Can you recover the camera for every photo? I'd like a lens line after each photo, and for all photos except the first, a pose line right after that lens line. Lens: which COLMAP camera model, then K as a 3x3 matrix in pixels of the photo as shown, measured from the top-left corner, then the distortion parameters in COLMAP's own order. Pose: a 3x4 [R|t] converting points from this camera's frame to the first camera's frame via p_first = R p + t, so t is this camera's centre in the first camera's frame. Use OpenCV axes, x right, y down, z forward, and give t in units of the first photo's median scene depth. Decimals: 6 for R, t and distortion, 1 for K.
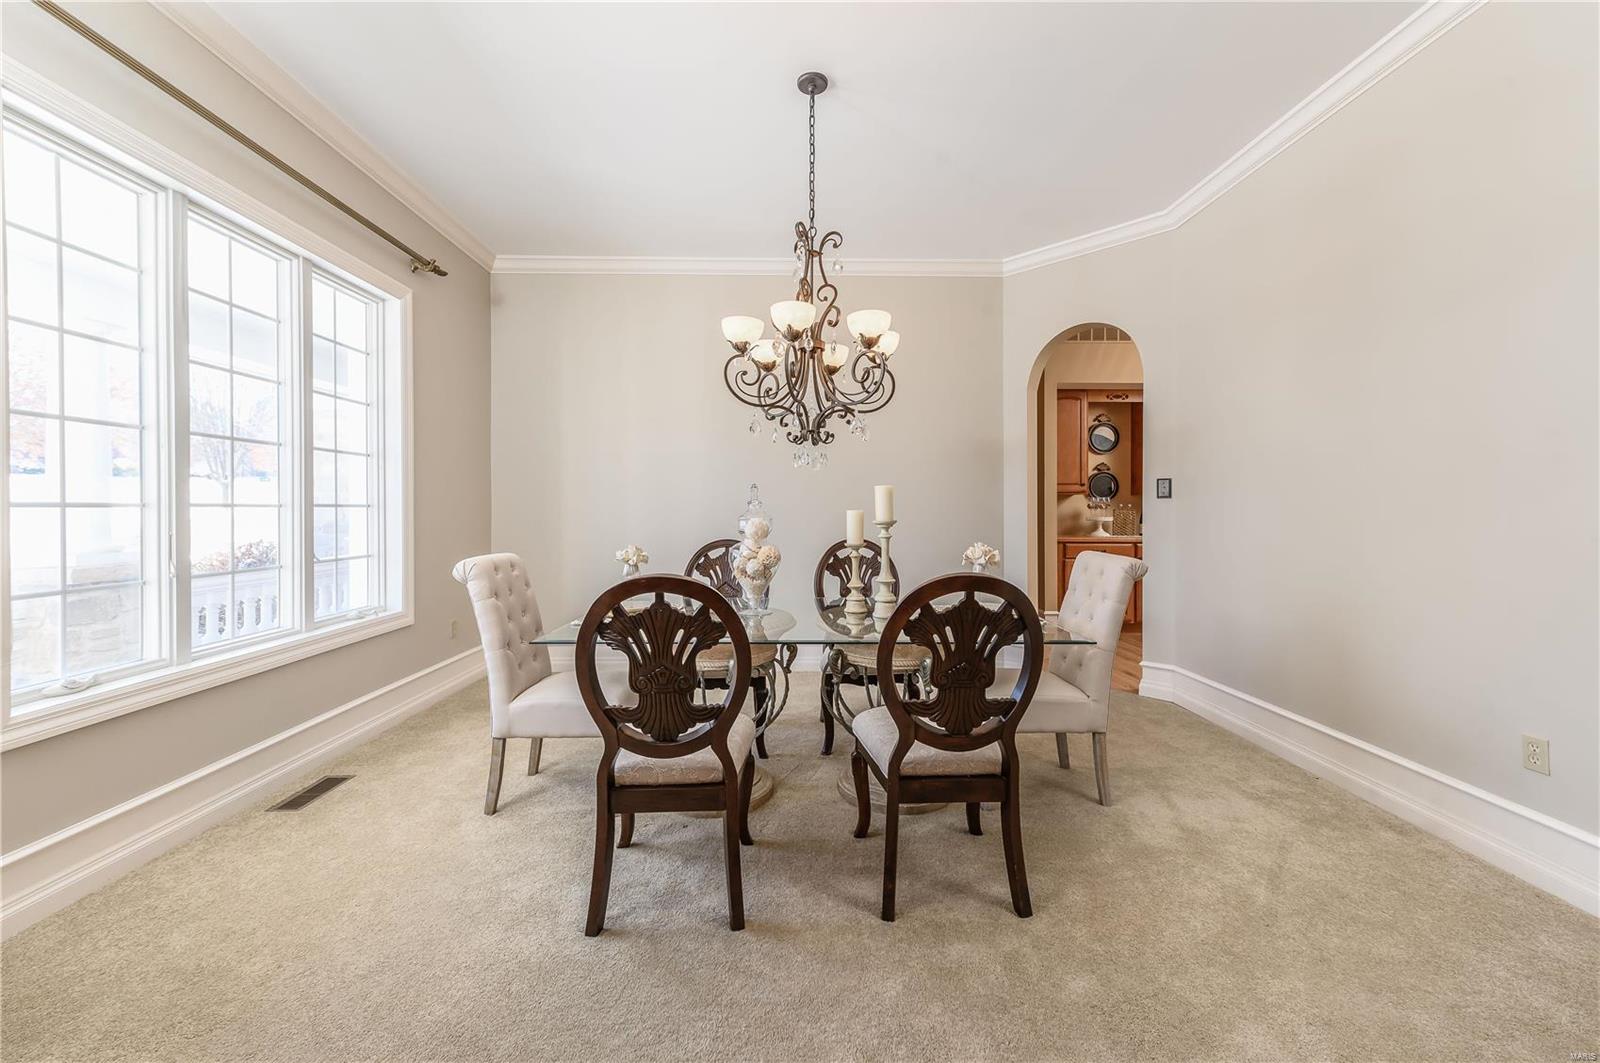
lens RADIAL K [[637.2, 0, 802.9], [0, 637.2, 508.0], [0, 0, 1]] dist [0.020045, 0.000433]
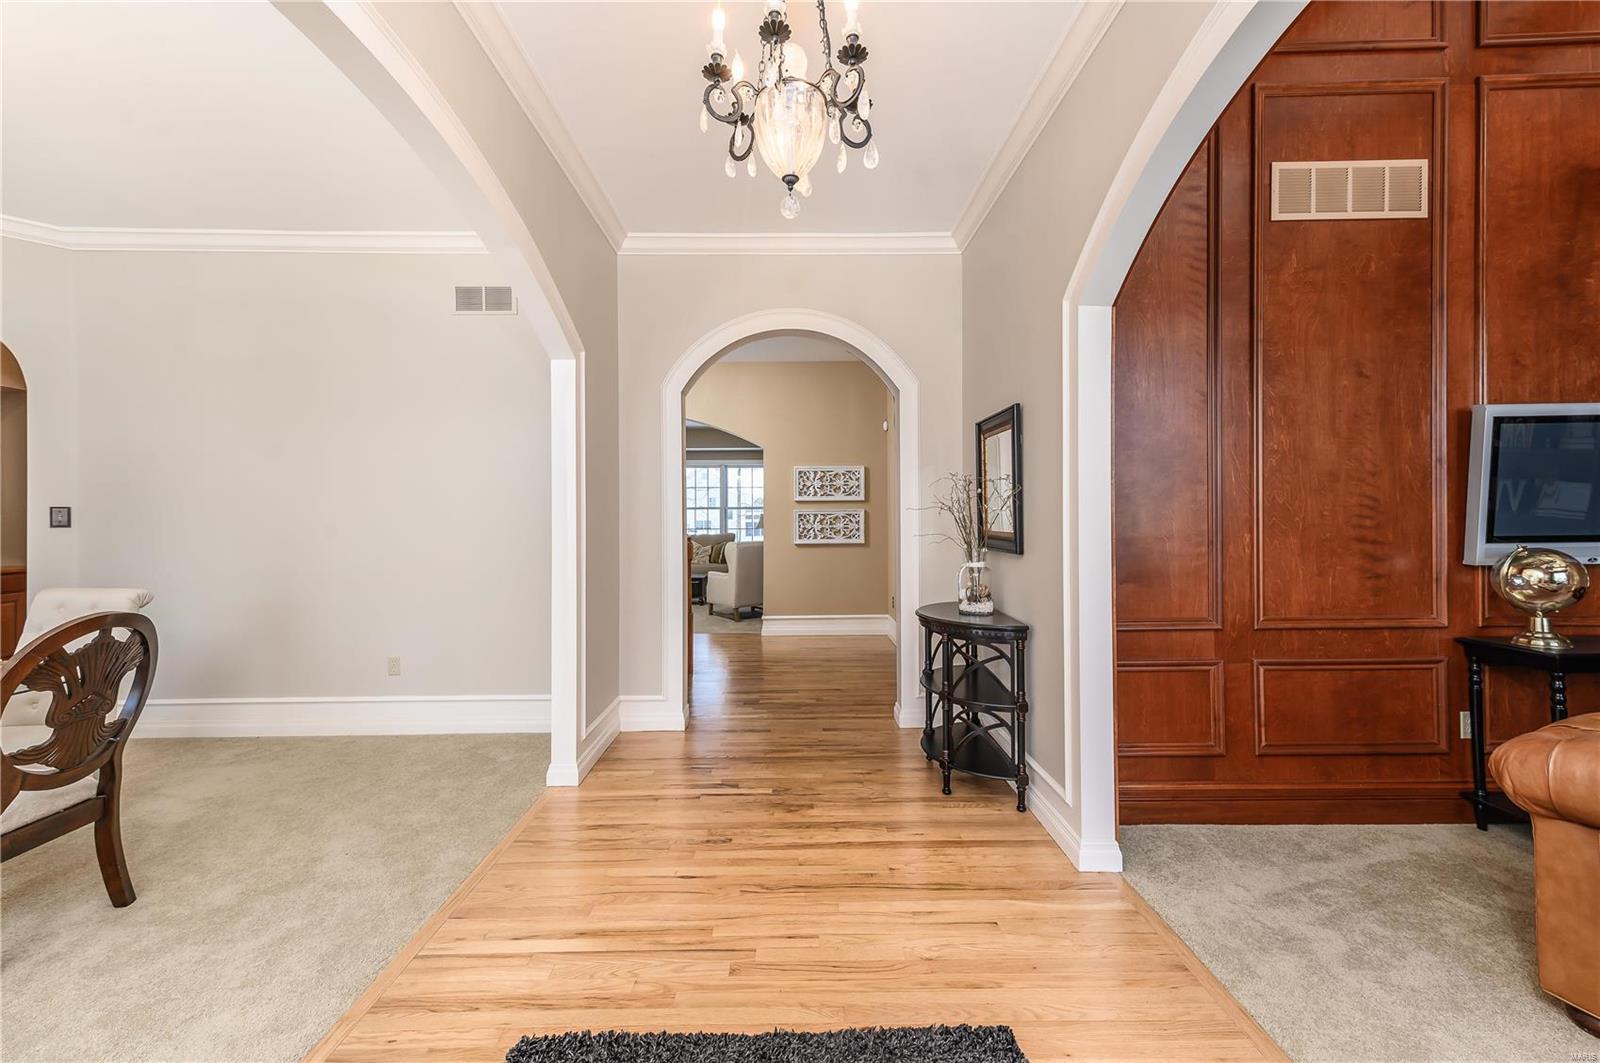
lens RADIAL K [[637.2, 0, 797.4], [0, 637.2, 518.8], [0, 0, 1]] dist [0.020045, 0.000433]
pose [[0.008971, -0.001997, 0.999958, -0.827771], [0.002587, 0.999995, 0.001974, -0.057058], [-0.999956, 0.002569, 0.008976, -0.211828]]
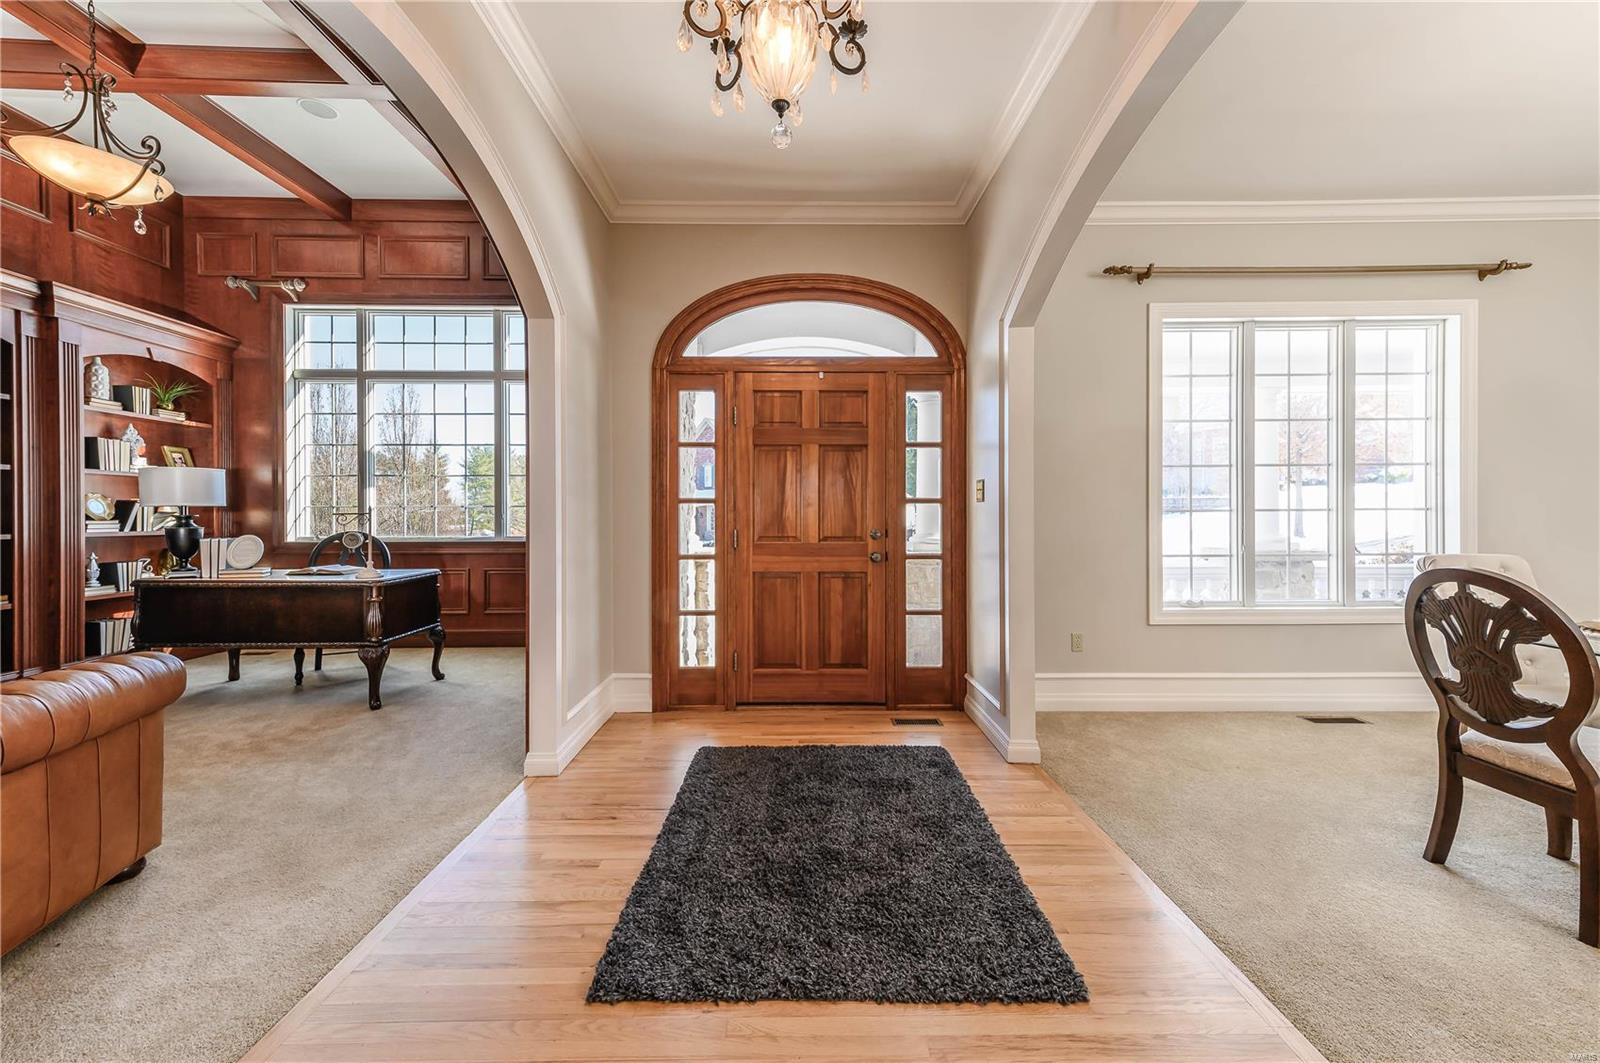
lens RADIAL K [[637.2, 0, 802.2], [0, 637.2, 516.8], [0, 0, 1]] dist [0.020045, 0.000433]
pose [[-0.005808, 0.000513, -0.999983, 0.892492], [0.008577, 0.999963, 0.000463, 0.001795], [0.999946, -0.008574, -0.005812, -0.169456]]
